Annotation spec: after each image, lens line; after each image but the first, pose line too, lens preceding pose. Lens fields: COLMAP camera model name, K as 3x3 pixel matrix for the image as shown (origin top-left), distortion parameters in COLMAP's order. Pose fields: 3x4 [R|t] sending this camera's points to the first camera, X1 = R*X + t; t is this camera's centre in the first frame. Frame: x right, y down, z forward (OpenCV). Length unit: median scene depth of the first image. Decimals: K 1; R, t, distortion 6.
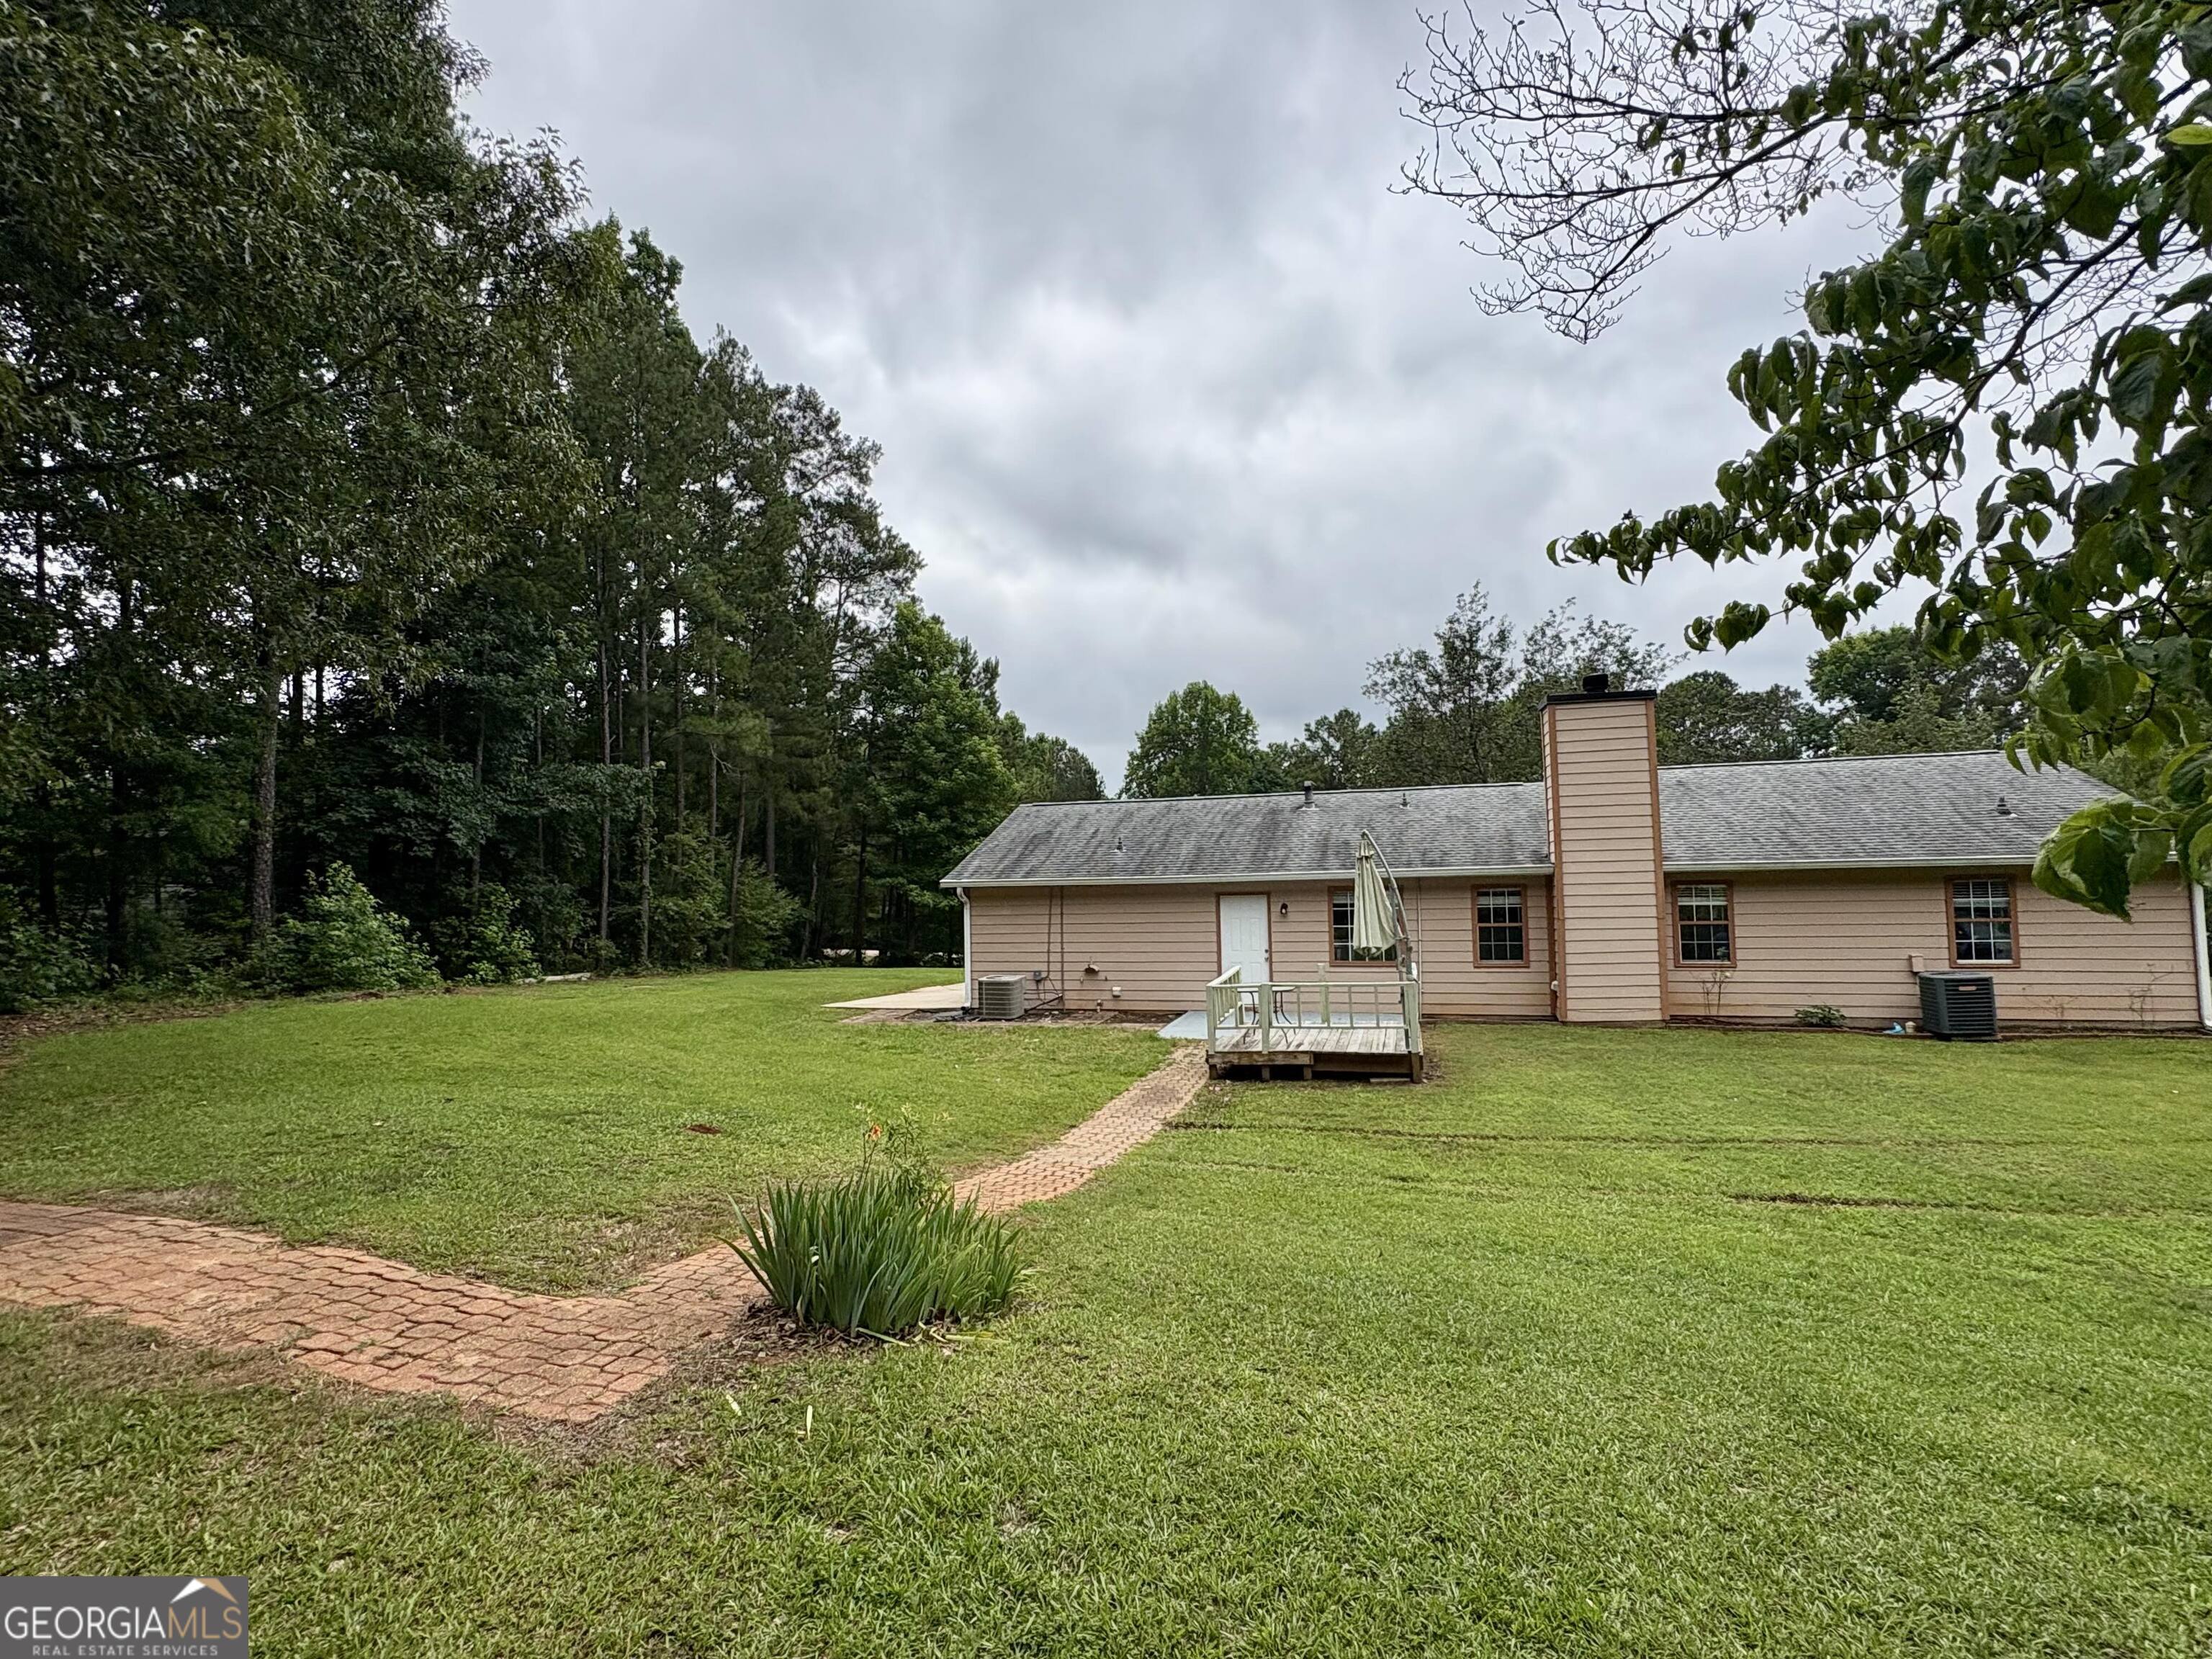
lens RADIAL K [[1048.7, 0, 1106.0], [0, 1048.7, 829.5], [0, 0, 1]] dist [-0.000433, -0.000055]
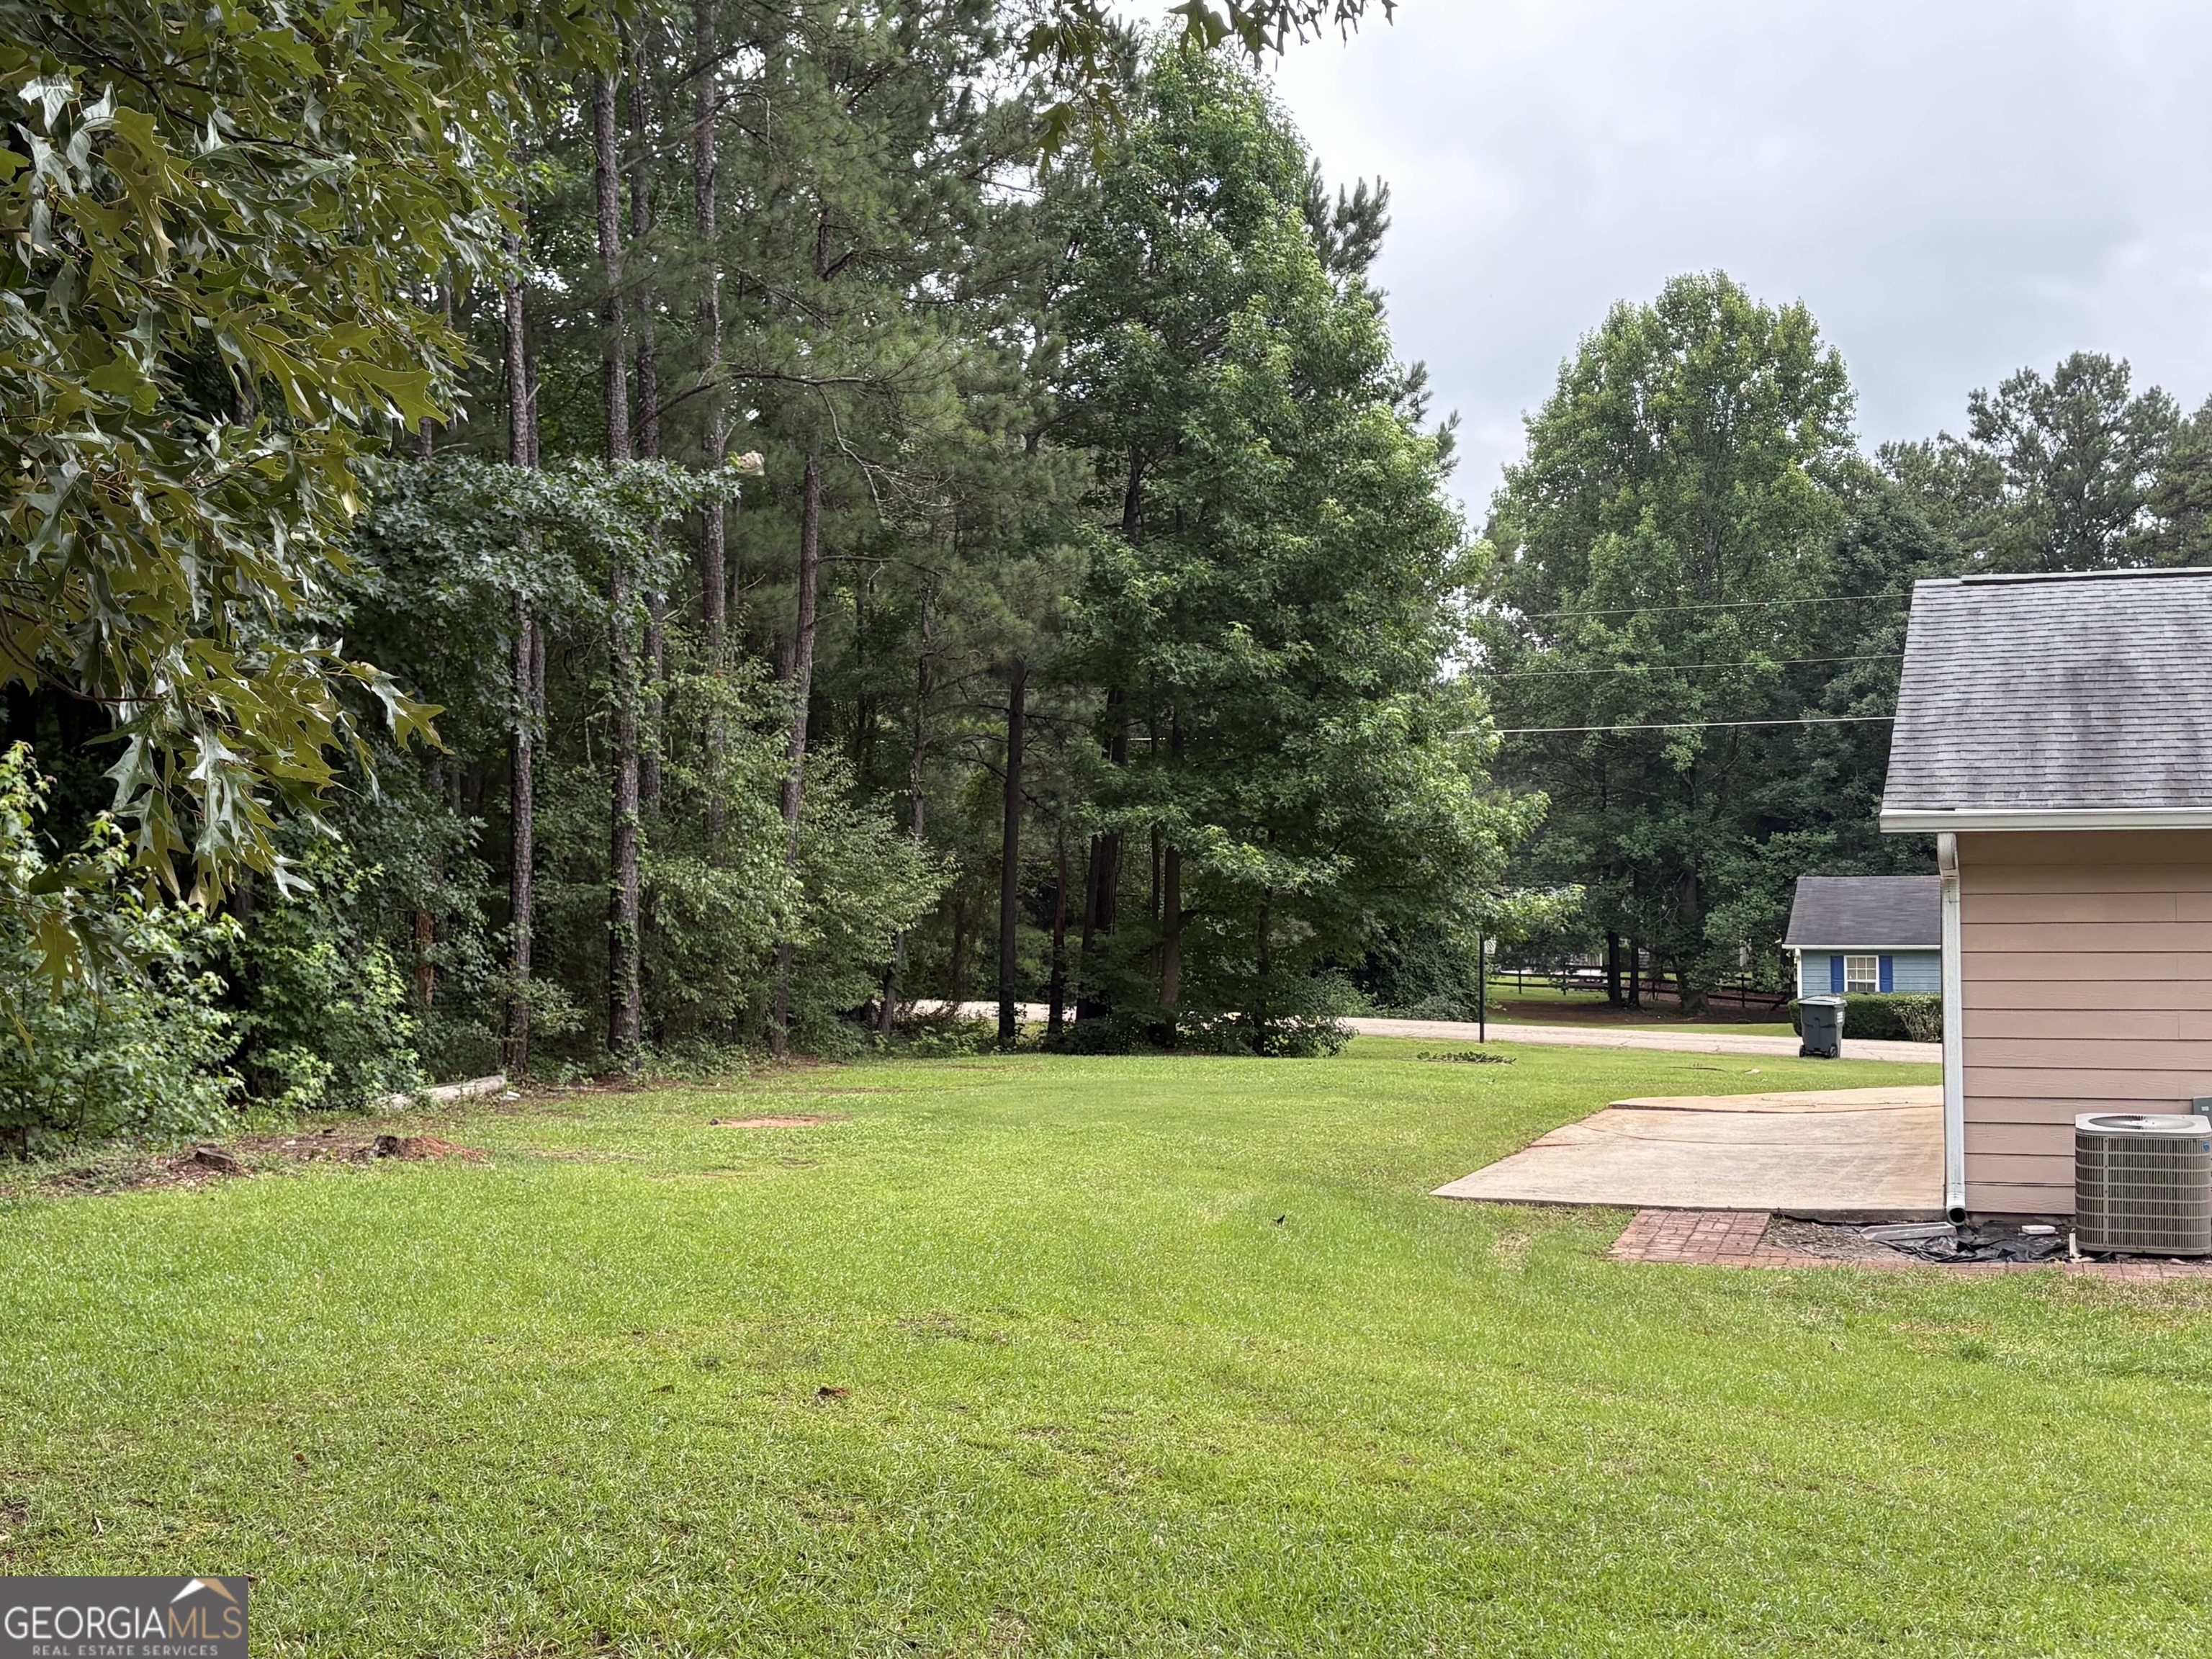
lens RADIAL K [[2660.5, 0, 1106.0], [0, 2660.5, 829.5], [0, 0, 1]] dist [0.135810, 0.010090]
pose [[0.999828, 0.006170, -0.017483, -0.198792], [-0.005231, 0.998568, 0.053234, 0.006013], [0.017787, -0.053134, 0.998429, 0.095321]]
